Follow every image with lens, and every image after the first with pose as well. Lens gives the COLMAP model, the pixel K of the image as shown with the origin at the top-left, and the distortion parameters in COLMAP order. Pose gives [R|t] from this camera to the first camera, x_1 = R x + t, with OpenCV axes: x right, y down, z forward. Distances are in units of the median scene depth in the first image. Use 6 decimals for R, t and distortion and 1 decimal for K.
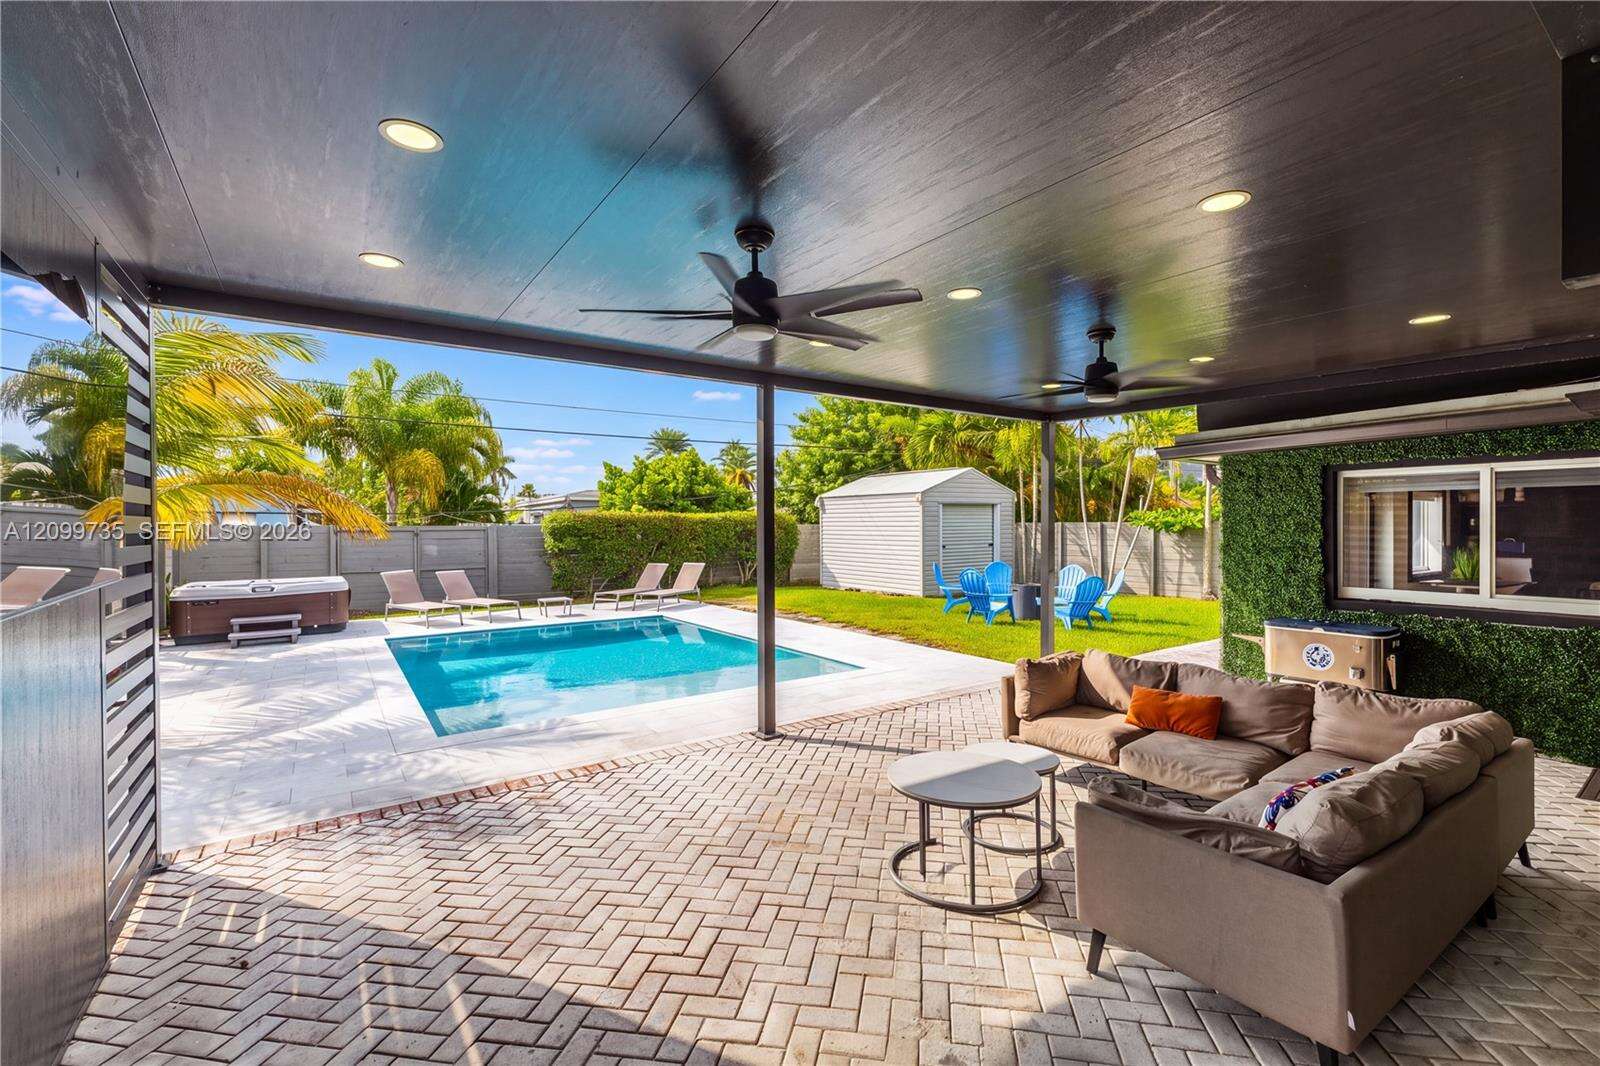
lens RADIAL K [[693.0, 0, 800.4], [0, 693.0, 533.9], [0, 0, 1]] dist [-0.001166, 0.000166]
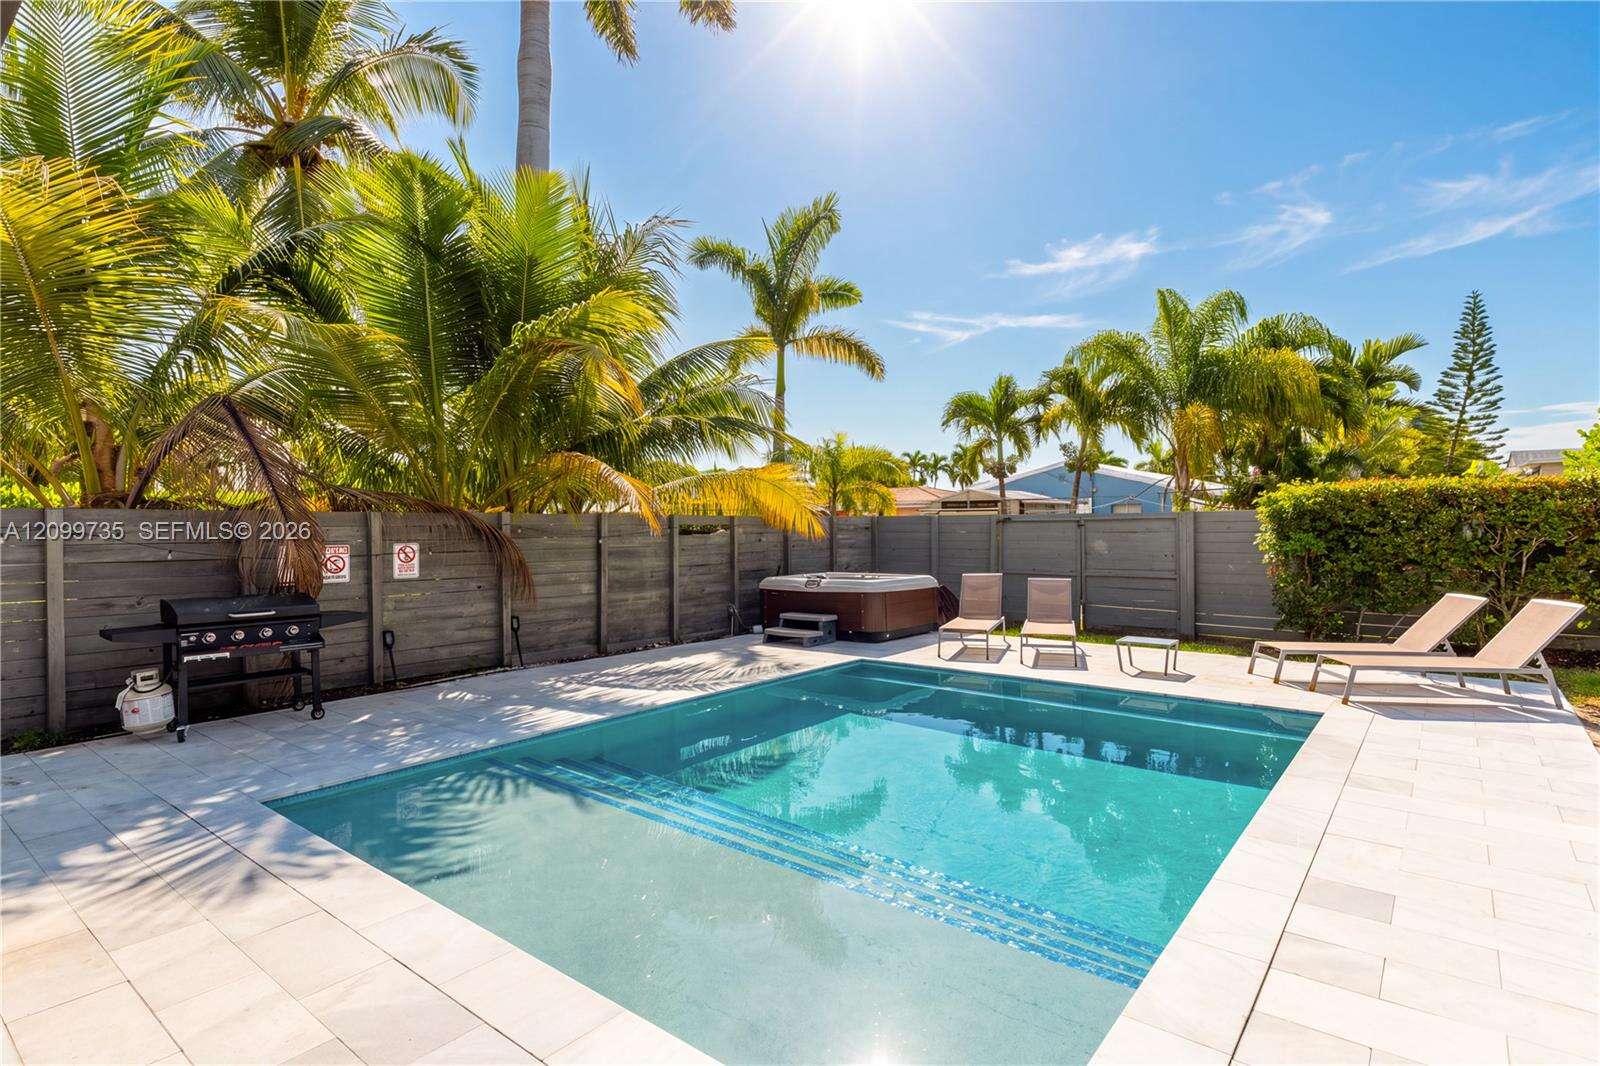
lens RADIAL K [[803.3, 0, 809.6], [0, 803.3, 532.2], [0, 0, 1]] dist [0.011937, -0.000931]
pose [[0.293935, 0.010976, -0.955762, 0.176400], [-0.006282, 0.999935, 0.009551, 0.002308], [0.955805, 0.003196, 0.293985, 0.531392]]
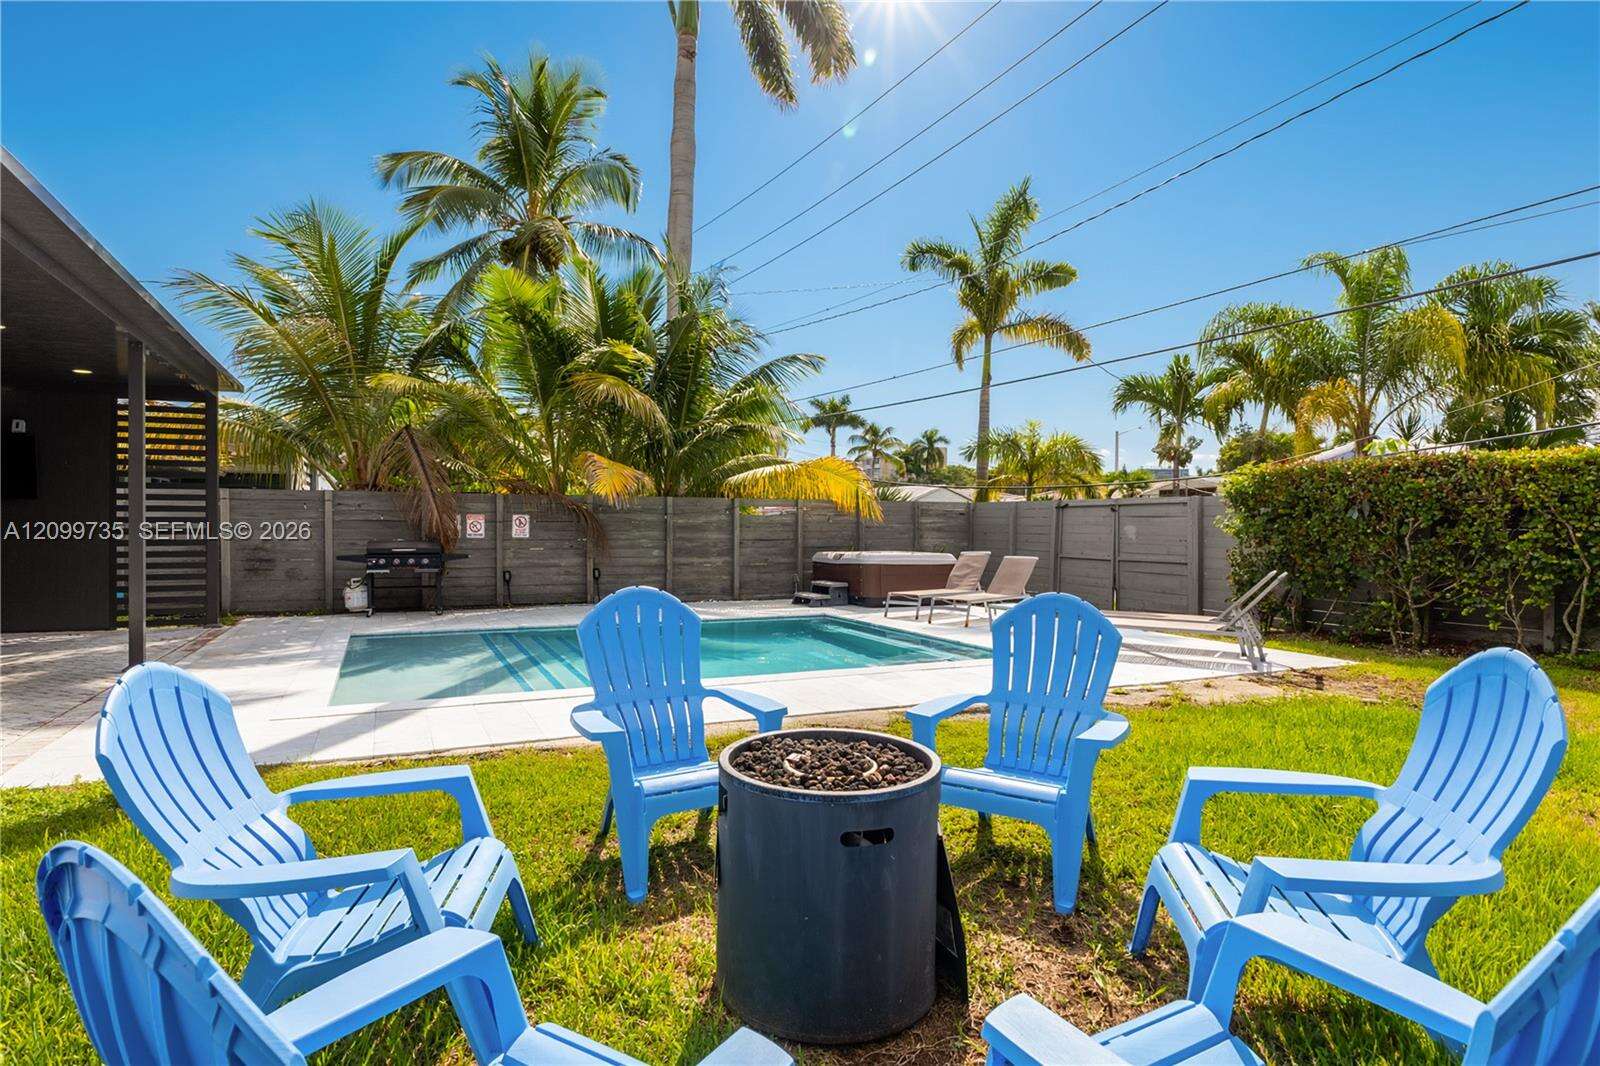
lens RADIAL K [[876.6, 0, 795.6], [0, 876.6, 536.0], [0, 0, 1]] dist [-0.006420, -0.000990]
pose [[-0.150298, 0.020146, -0.988435, 0.451871], [-0.017594, 0.999580, 0.023048, 0.014000], [0.988484, 0.020855, -0.149880, 0.882636]]
